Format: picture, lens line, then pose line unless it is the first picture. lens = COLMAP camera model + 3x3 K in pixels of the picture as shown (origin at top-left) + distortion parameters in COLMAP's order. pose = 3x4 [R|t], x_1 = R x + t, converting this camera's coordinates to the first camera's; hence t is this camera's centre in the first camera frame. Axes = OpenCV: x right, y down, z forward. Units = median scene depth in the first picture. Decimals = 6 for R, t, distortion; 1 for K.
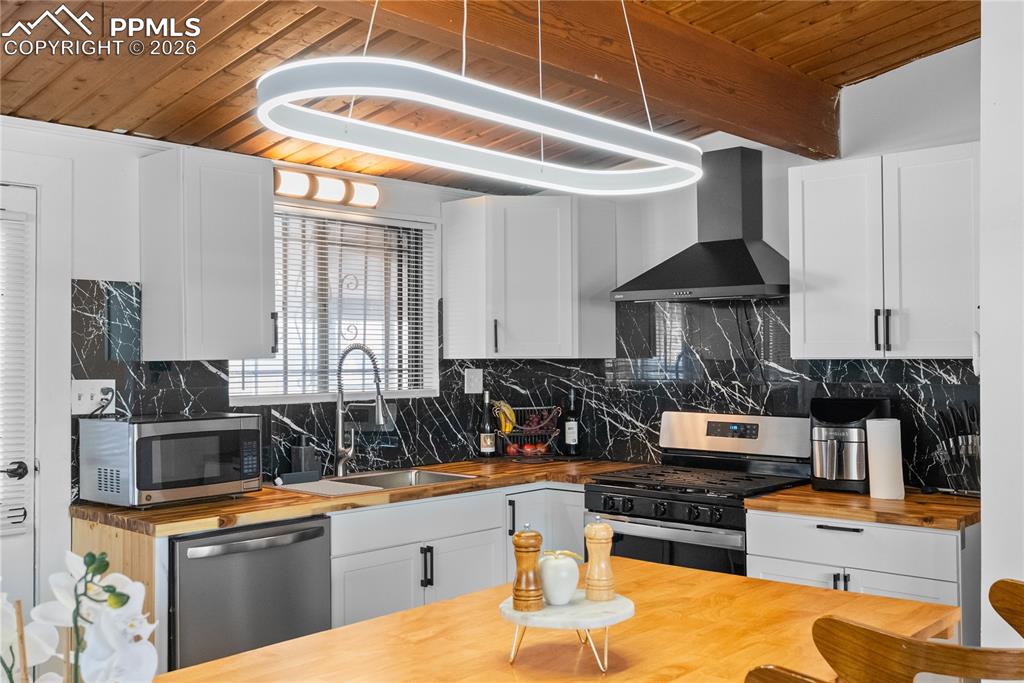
lens RADIAL K [[1007.6, 0, 512.0], [0, 1007.6, 341.5], [0, 0, 1]] dist [-0.008164, -0.009154]
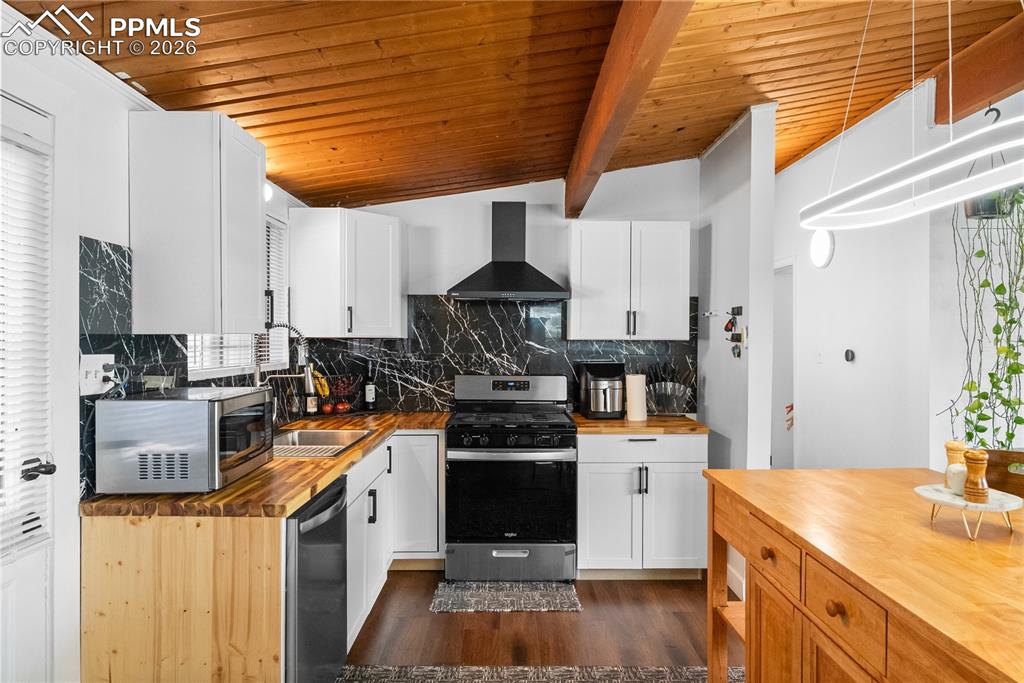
lens RADIAL K [[630.2, 0, 512.0], [0, 630.2, 341.5], [0, 0, 1]] dist [-0.003863, -0.000713]
pose [[0.731044, 0.008125, 0.682282, -0.479713], [-0.018745, 0.999791, 0.008178, 0.014231], [-0.682073, -0.018768, 0.731043, 0.328087]]
